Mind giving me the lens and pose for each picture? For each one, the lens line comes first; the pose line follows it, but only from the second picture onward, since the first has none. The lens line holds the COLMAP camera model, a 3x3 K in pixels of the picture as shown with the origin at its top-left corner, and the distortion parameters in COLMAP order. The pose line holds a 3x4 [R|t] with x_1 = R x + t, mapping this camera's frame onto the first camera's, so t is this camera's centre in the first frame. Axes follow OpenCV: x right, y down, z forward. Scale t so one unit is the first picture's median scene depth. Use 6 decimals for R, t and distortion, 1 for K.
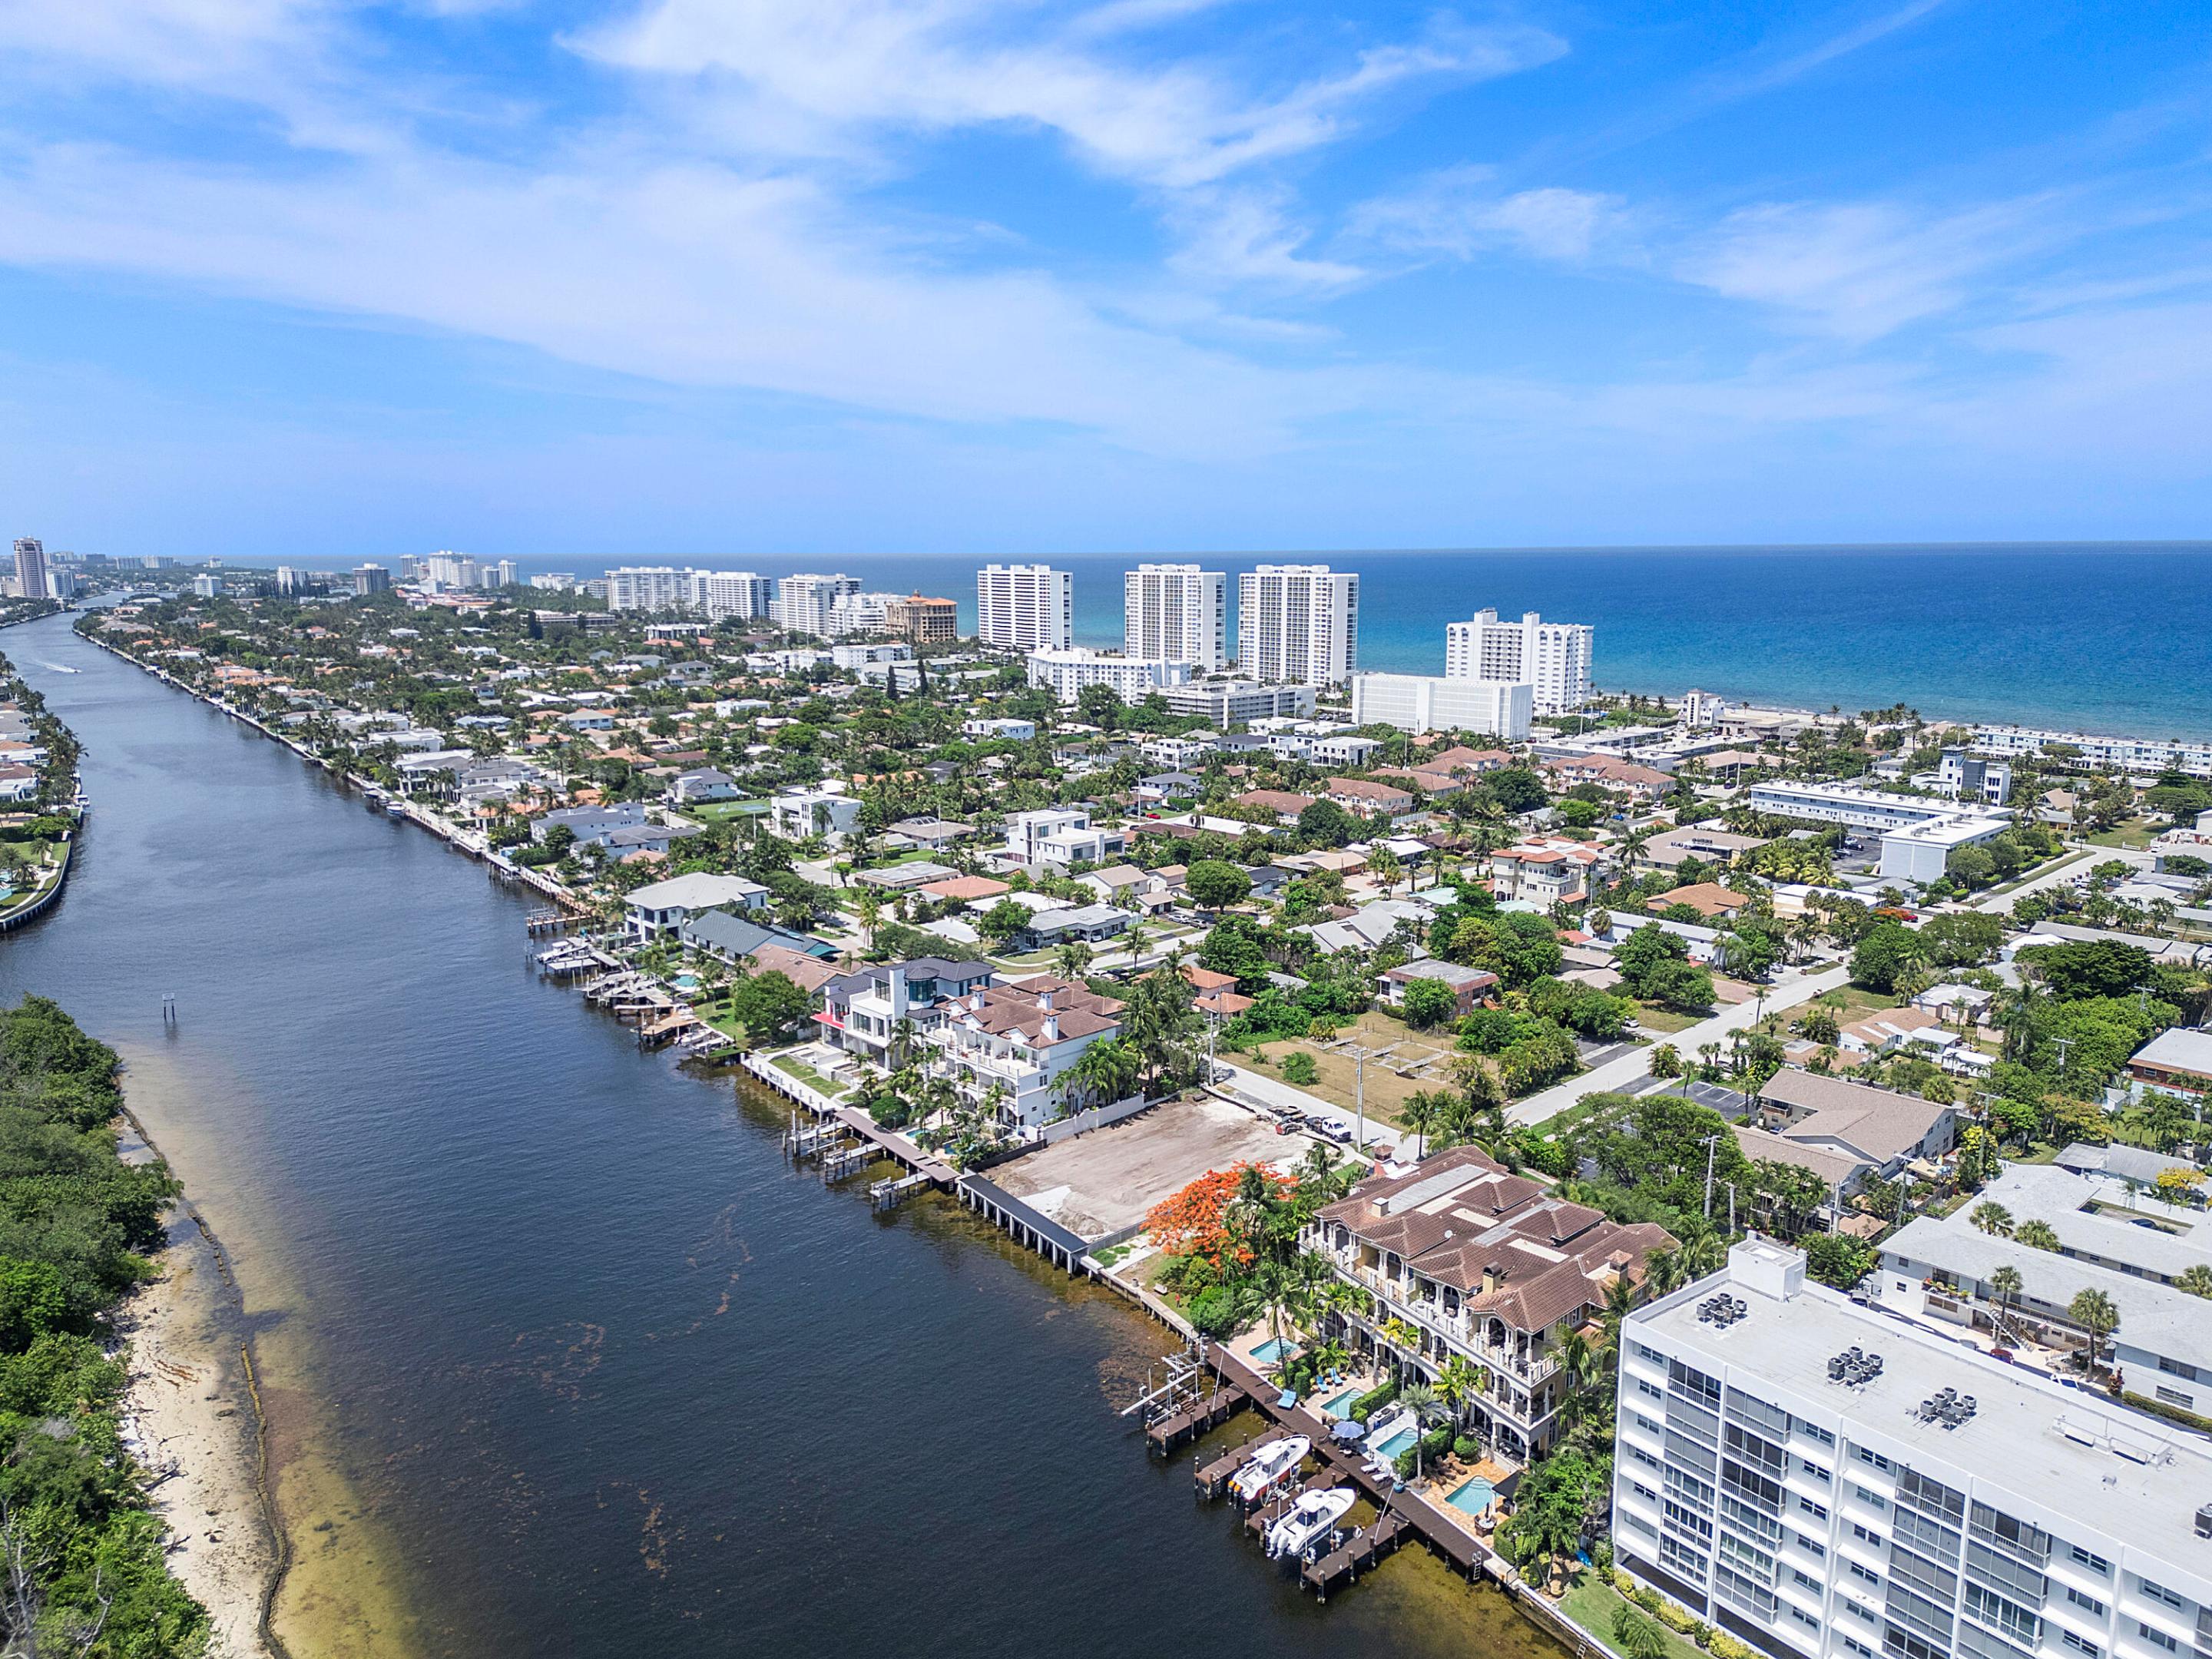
lens RADIAL K [[1555.4, 0, 1119.8], [0, 1555.4, 835.0], [0, 0, 1]] dist [0.100768, -0.125276]
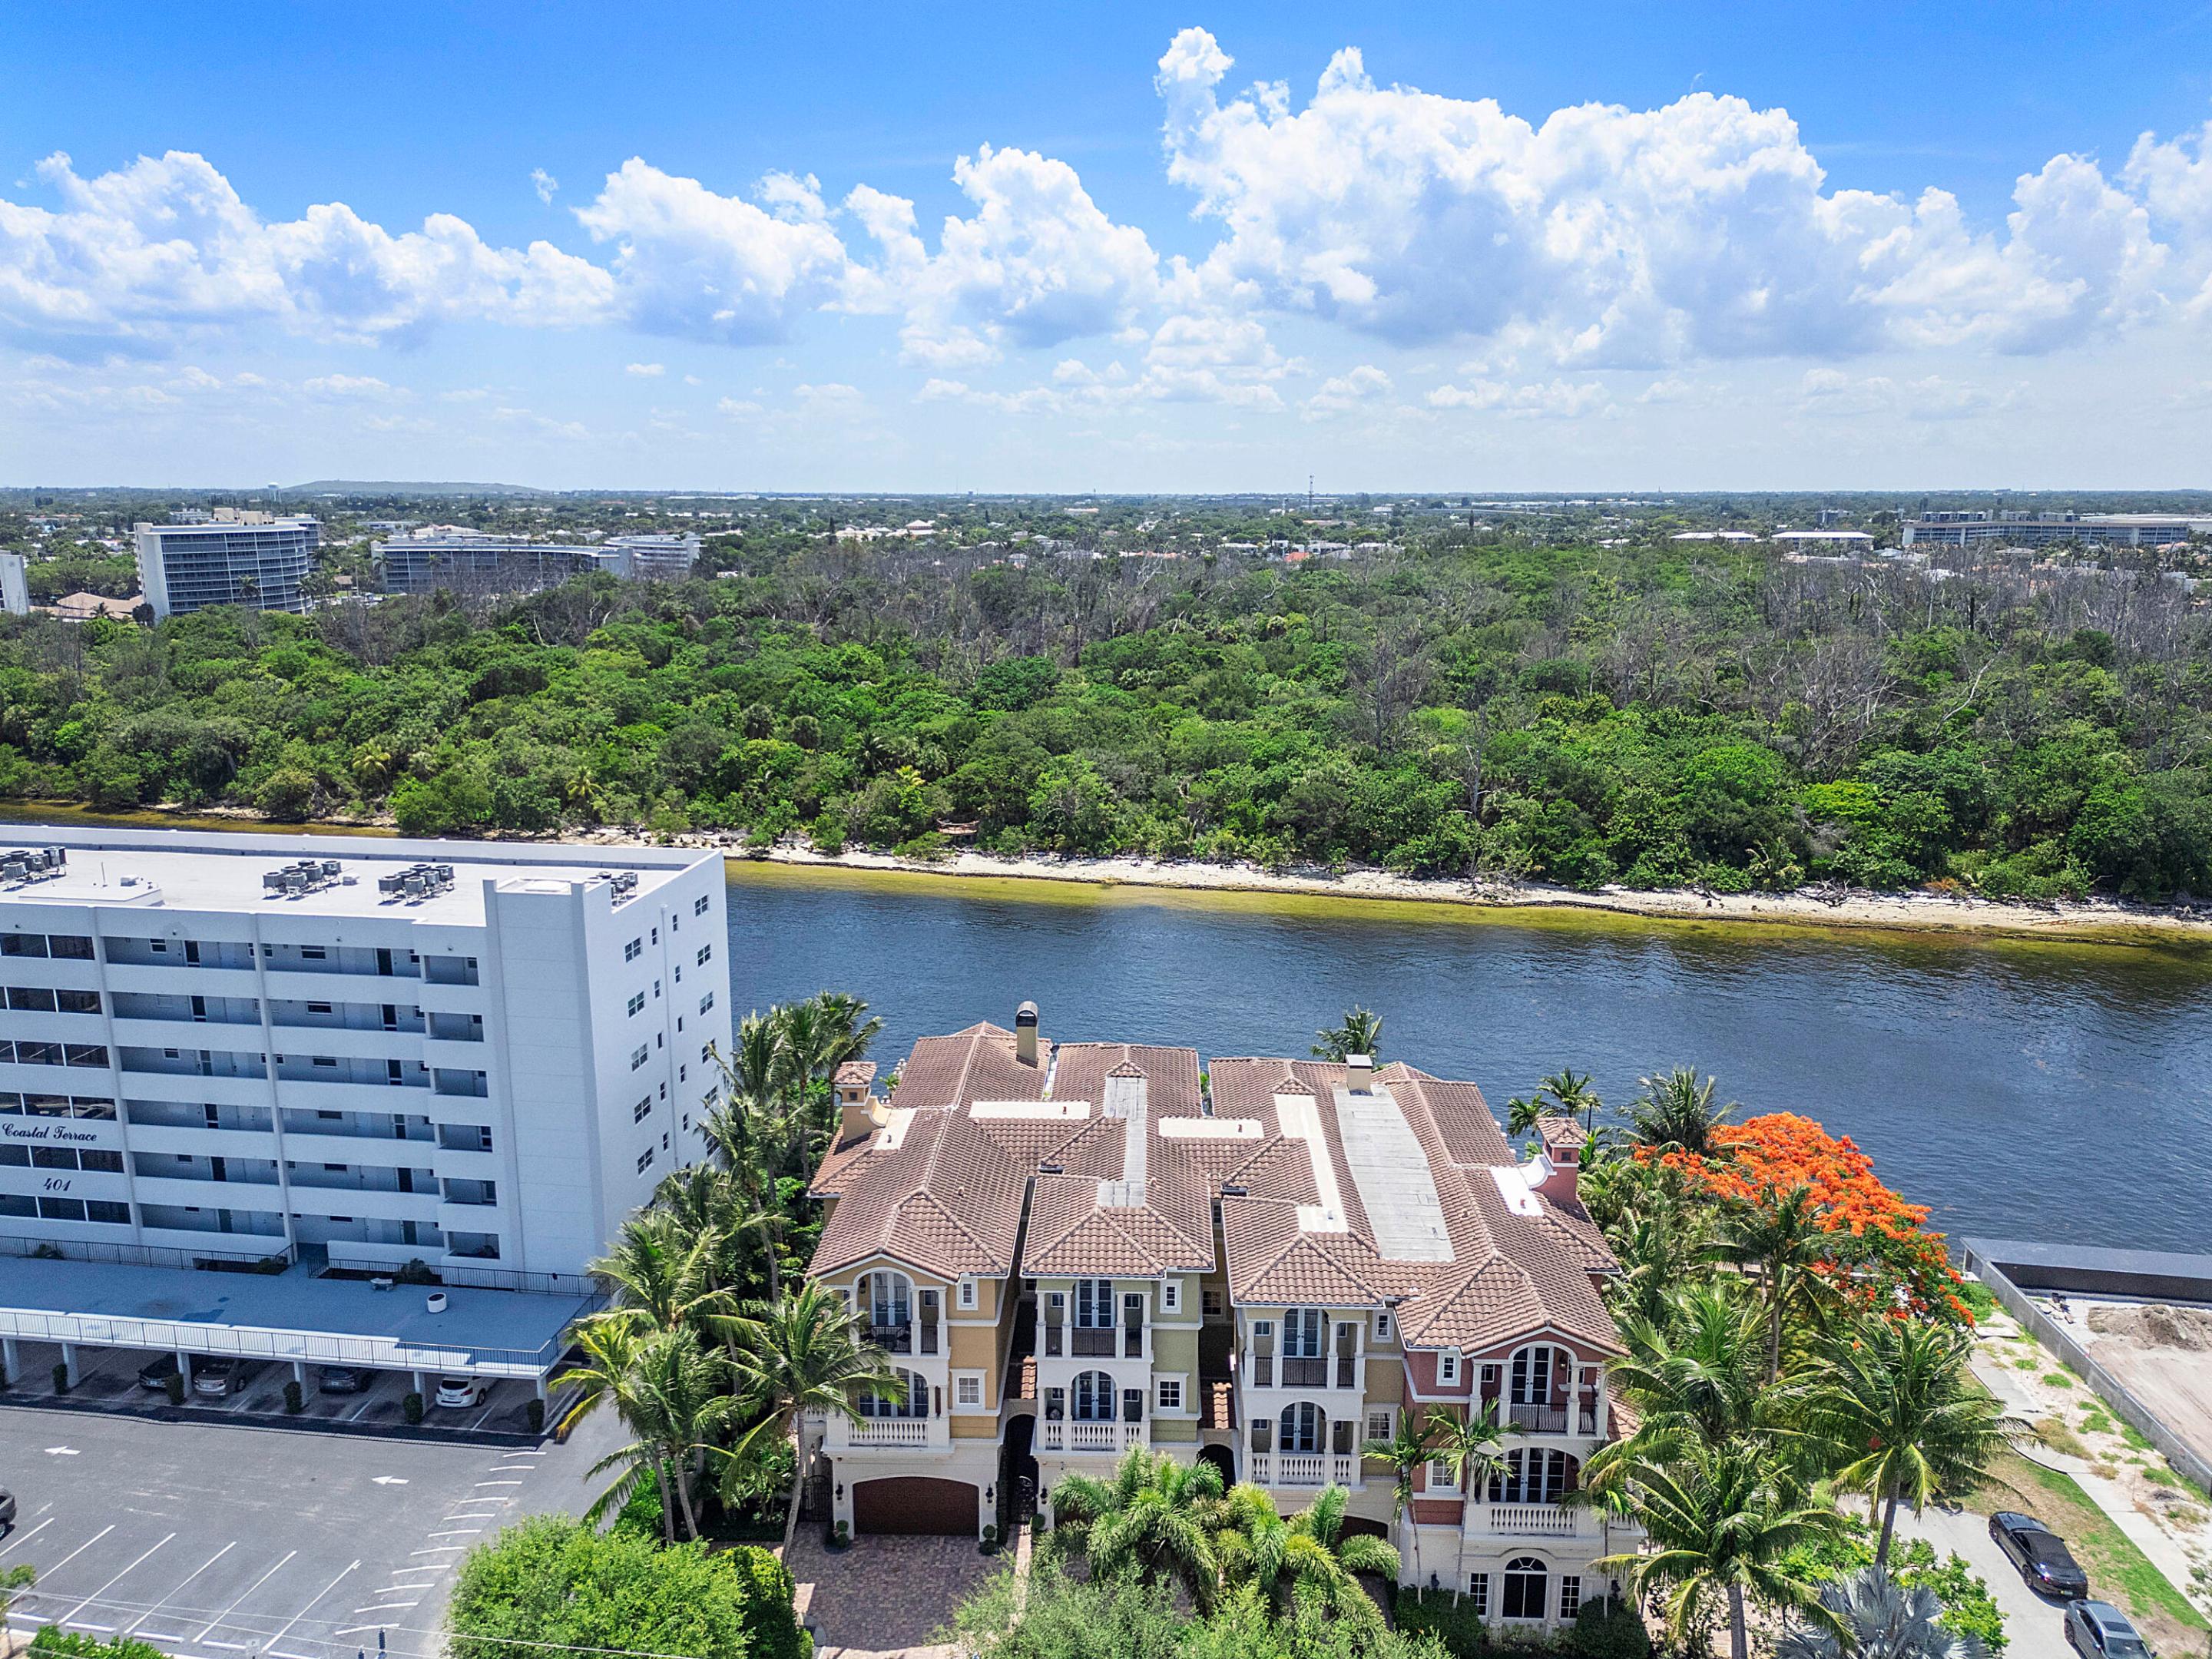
lens RADIAL K [[1538.6, 0, 1097.6], [0, 1538.6, 833.6], [0, 0, 1]] dist [0.103626, -0.122766]
pose [[-0.711826, 0.152185, -0.685670, 0.436943], [-0.135302, 0.928245, 0.346489, 0.018245], [0.689200, 0.339413, -0.640158, 1.008256]]
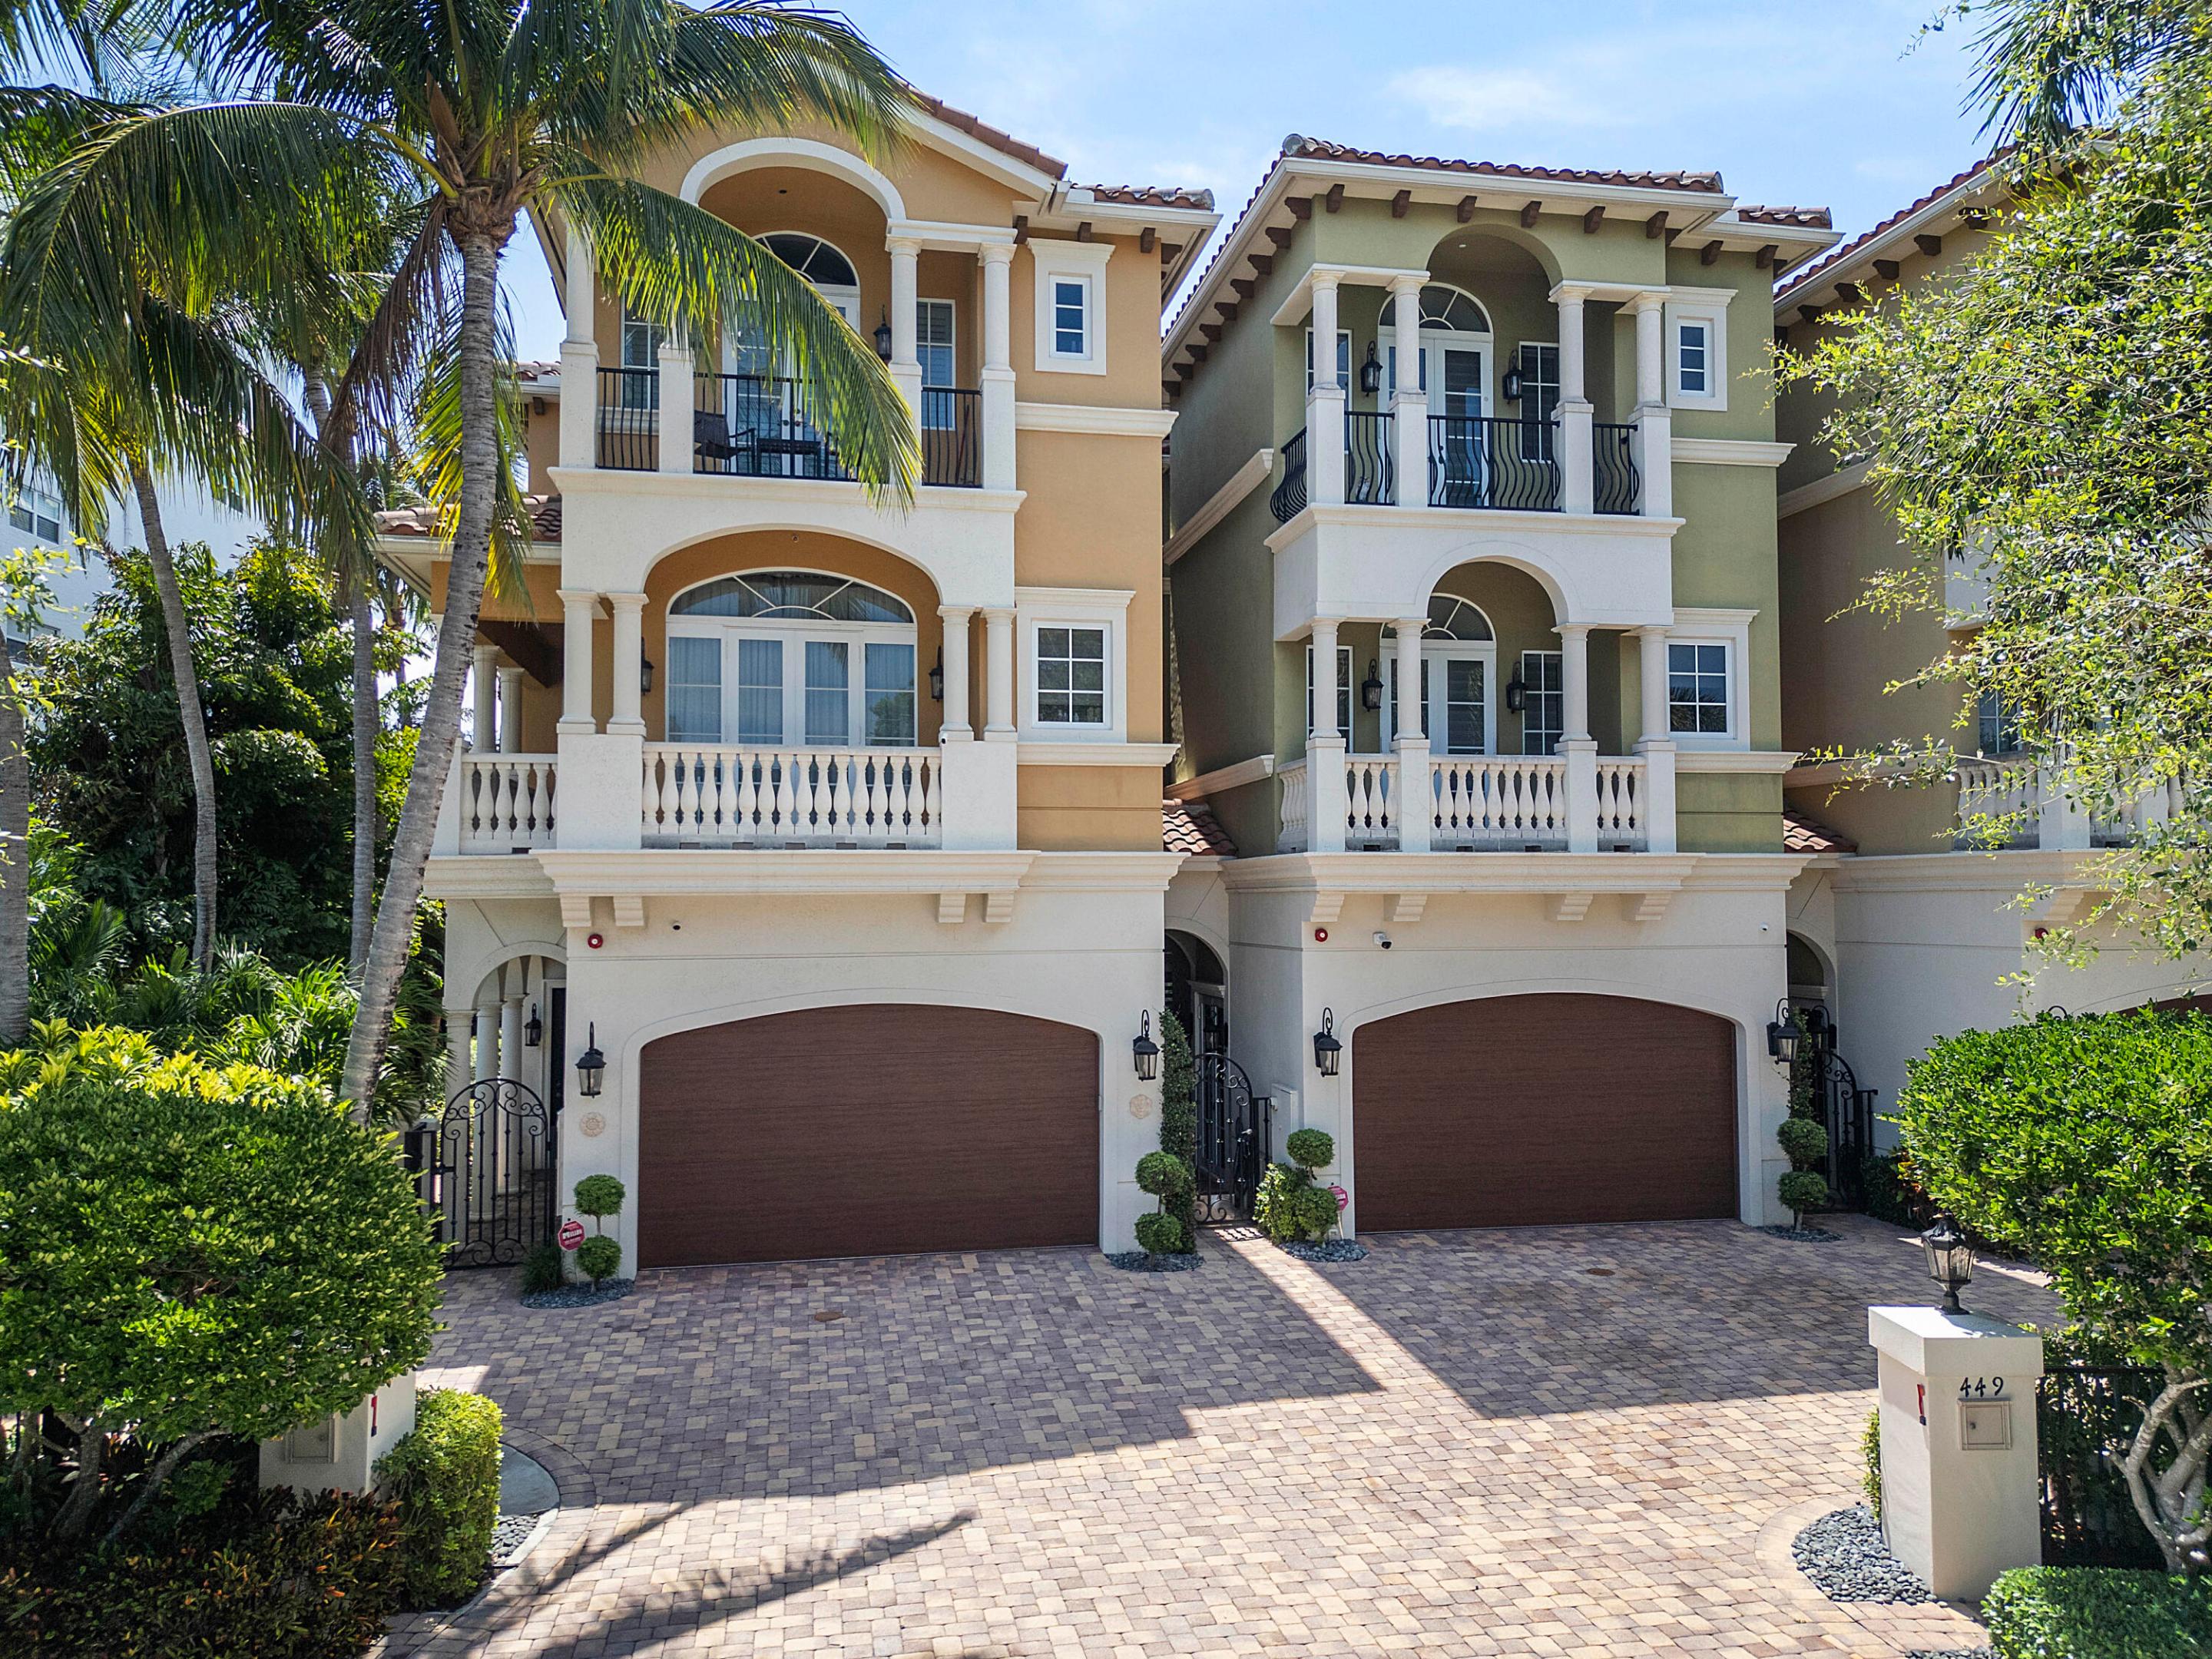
lens RADIAL K [[1555.4, 0, 1119.8], [0, 1555.4, 835.0], [0, 0, 1]] dist [0.100768, -0.125276]
pose [[-0.527396, -0.035120, -0.848893, 0.334607], [-0.154832, 0.986387, 0.055385, 0.236220], [0.835392, 0.160645, -0.525654, 0.881121]]
